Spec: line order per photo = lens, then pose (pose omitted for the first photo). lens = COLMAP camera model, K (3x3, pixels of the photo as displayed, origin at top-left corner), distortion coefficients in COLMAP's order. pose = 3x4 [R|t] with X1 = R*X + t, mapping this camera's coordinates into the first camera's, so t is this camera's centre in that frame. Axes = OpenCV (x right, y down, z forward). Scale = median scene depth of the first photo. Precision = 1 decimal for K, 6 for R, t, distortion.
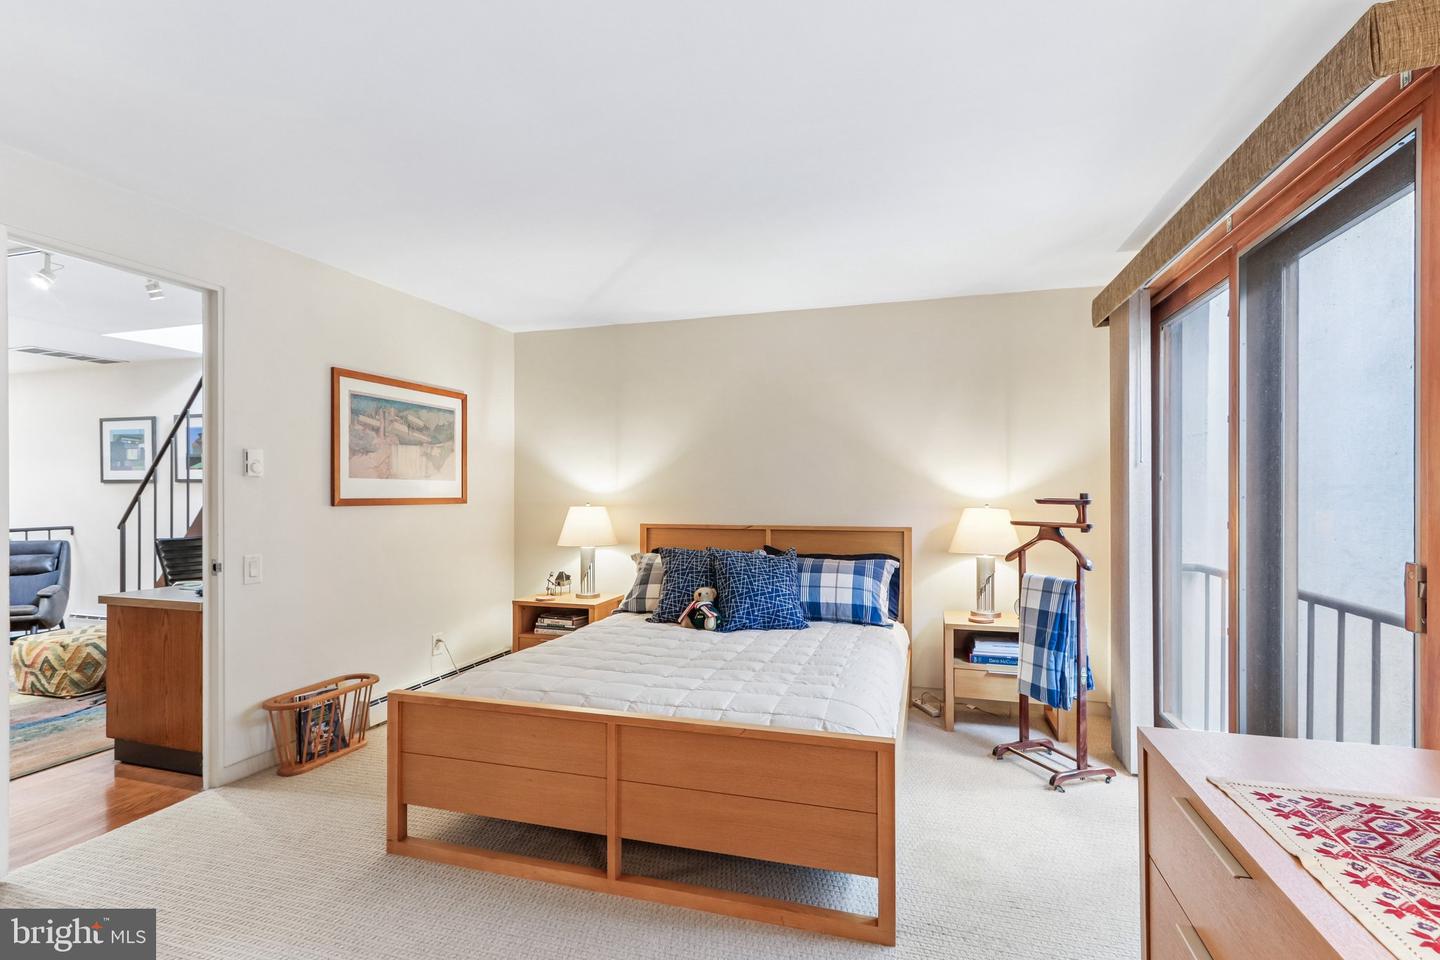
lens RADIAL K [[689.1, 0, 716.6], [0, 689.1, 490.8], [0, 0, 1]] dist [0.000307, 0.000133]
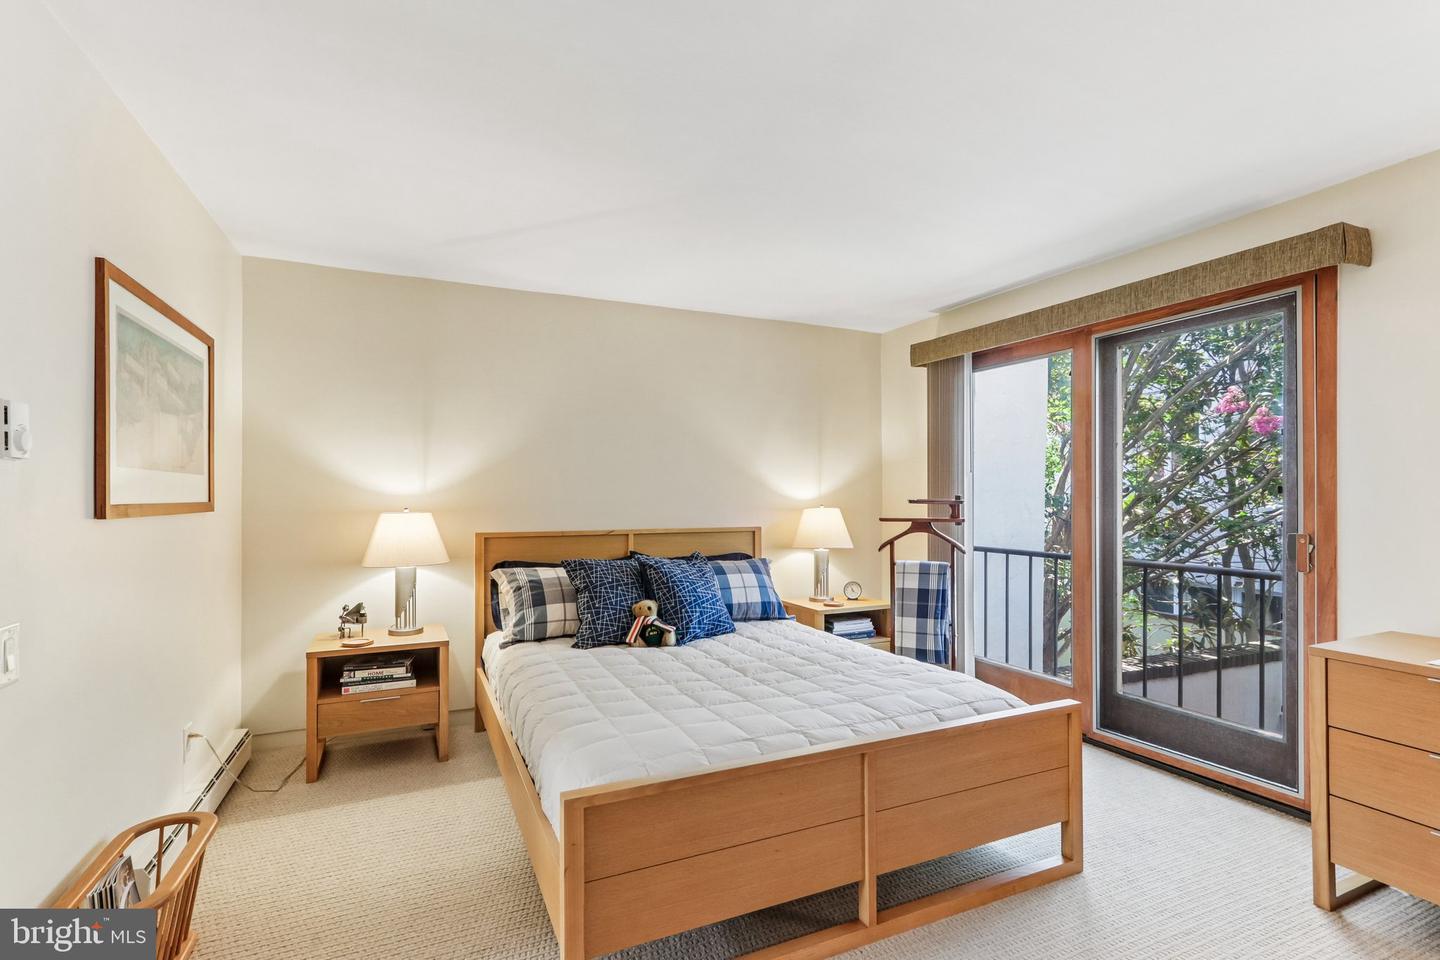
lens RADIAL K [[670.5, 0, 722.5], [0, 670.5, 490.3], [0, 0, 1]] dist [0.002852, 0.000240]
pose [[0.749956, 0.005442, 0.661465, -0.516308], [-0.002520, 0.999982, -0.005370, 0.001852], [-0.661483, 0.002361, 0.749957, 0.278441]]
